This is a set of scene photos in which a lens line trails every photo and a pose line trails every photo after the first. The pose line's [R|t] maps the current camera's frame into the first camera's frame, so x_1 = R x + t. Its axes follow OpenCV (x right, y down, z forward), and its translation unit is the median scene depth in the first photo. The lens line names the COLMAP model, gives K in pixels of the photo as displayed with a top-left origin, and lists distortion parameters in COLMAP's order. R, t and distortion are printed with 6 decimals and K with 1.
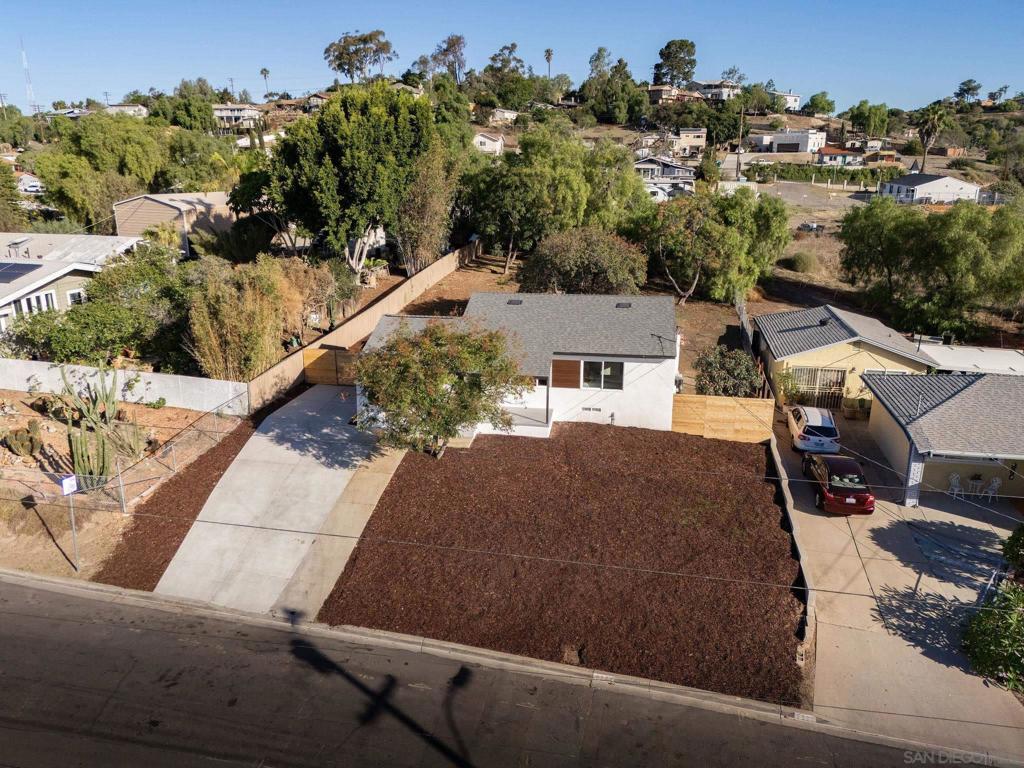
lens RADIAL K [[751.2, 0, 506.8], [0, 751.2, 363.6], [0, 0, 1]] dist [0.070704, -0.065539]
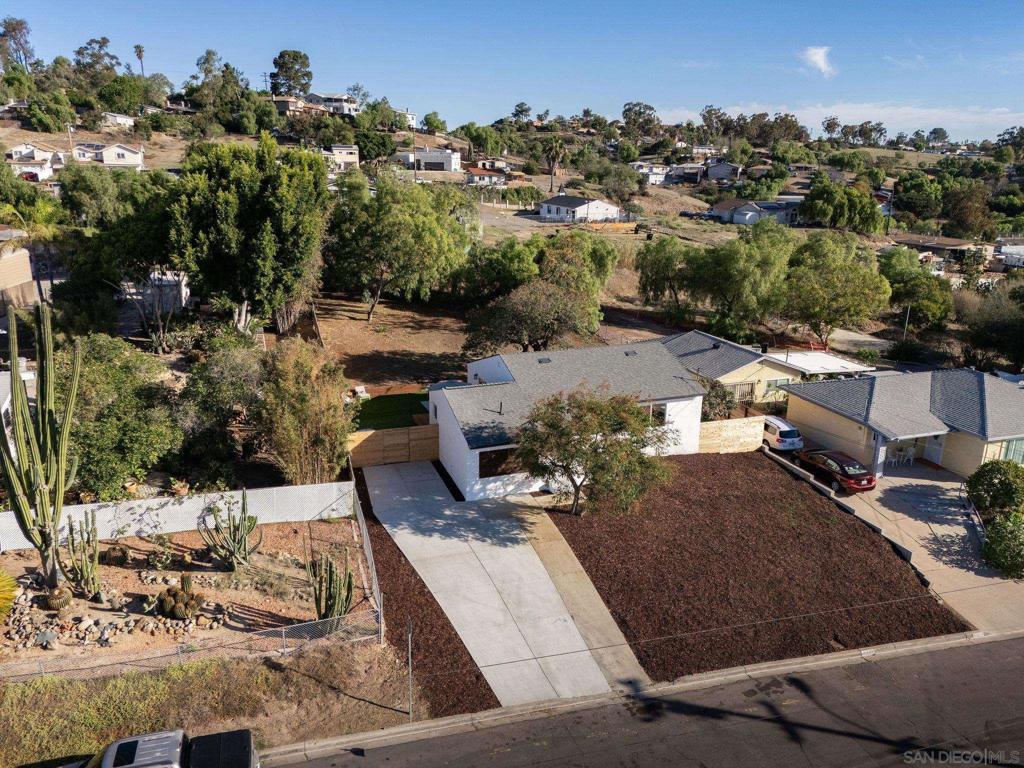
lens RADIAL K [[751.2, 0, 506.8], [0, 751.2, 363.6], [0, 0, 1]] dist [0.070704, -0.065539]
pose [[0.867403, -0.118685, 0.483246, -0.113133], [0.120763, 0.992315, 0.026949, -0.022654], [-0.482731, 0.034983, 0.875070, 0.012583]]
